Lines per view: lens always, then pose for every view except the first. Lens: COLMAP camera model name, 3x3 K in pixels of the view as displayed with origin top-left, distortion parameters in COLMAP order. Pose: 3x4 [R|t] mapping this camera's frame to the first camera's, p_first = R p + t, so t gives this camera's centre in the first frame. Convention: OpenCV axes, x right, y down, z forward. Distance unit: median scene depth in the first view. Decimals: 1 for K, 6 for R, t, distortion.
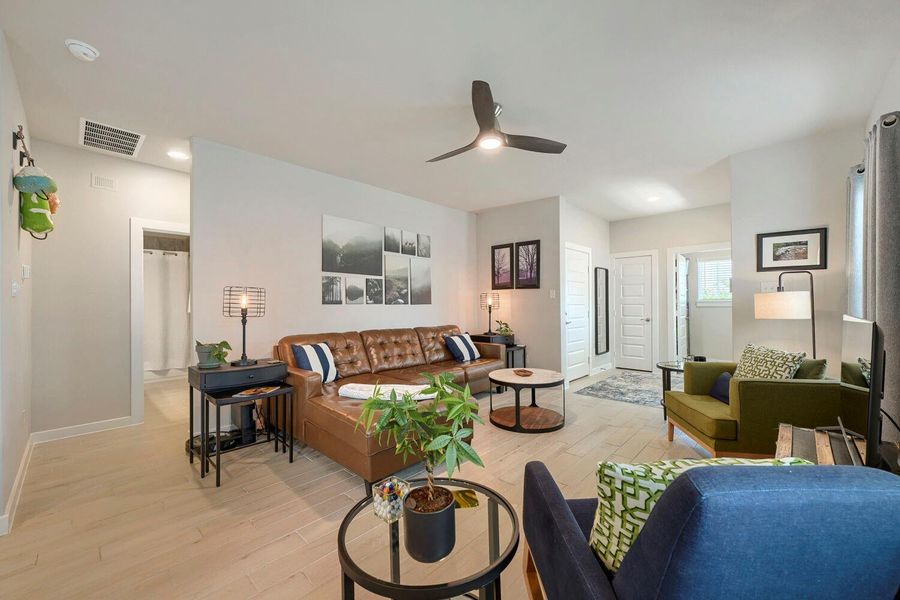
lens RADIAL K [[357.3, 0, 436.5], [0, 357.3, 303.0], [0, 0, 1]] dist [-0.003015, 0.000292]
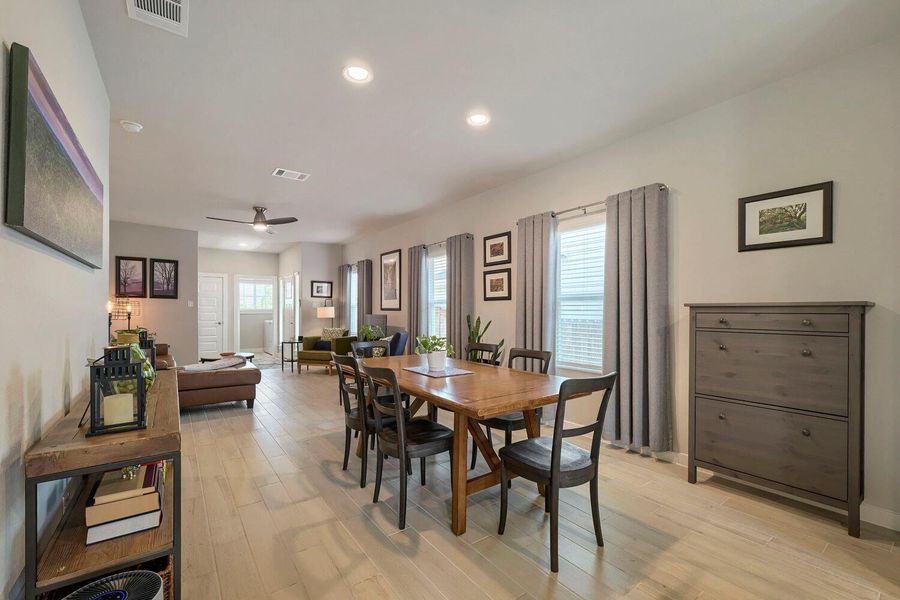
lens RADIAL K [[379.0, 0, 448.3], [0, 379.0, 309.4], [0, 0, 1]] dist [-0.007882, -0.000003]
pose [[0.186586, 0.011927, 0.982366, -0.949892], [-0.005223, 0.999924, -0.011148, 0.007116], [-0.982425, -0.003051, 0.186634, -0.213679]]
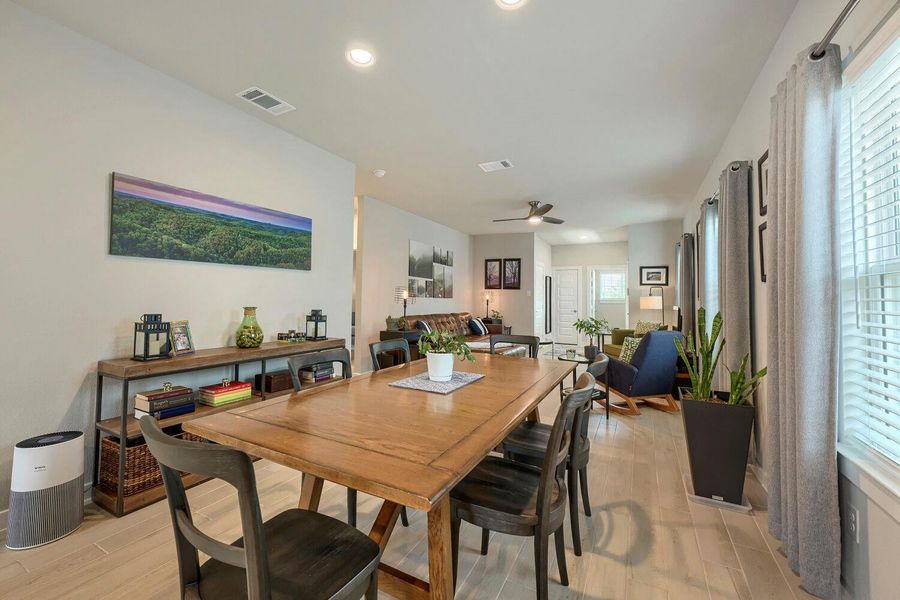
lens RADIAL K [[357.3, 0, 439.1], [0, 357.3, 284.7], [0, 0, 1]] dist [-0.003015, 0.000292]
pose [[0.966131, 0.031000, 0.256182, -0.509194], [-0.022054, 0.999045, -0.037722, 0.005555], [-0.257107, 0.030795, 0.965892, -0.465563]]
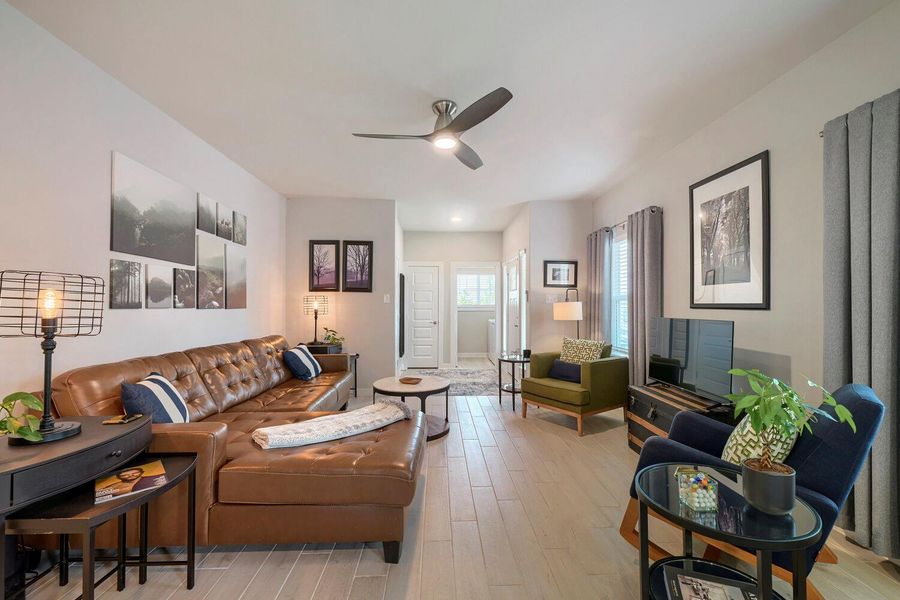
lens RADIAL K [[379.0, 0, 457.2], [0, 379.0, 301.5], [0, 0, 1]] dist [-0.007882, -0.000003]
pose [[0.688730, 0.017547, 0.724805, -0.321181], [-0.008930, 0.999837, -0.015720, -0.002578], [-0.724963, 0.004354, 0.688774, 0.159834]]
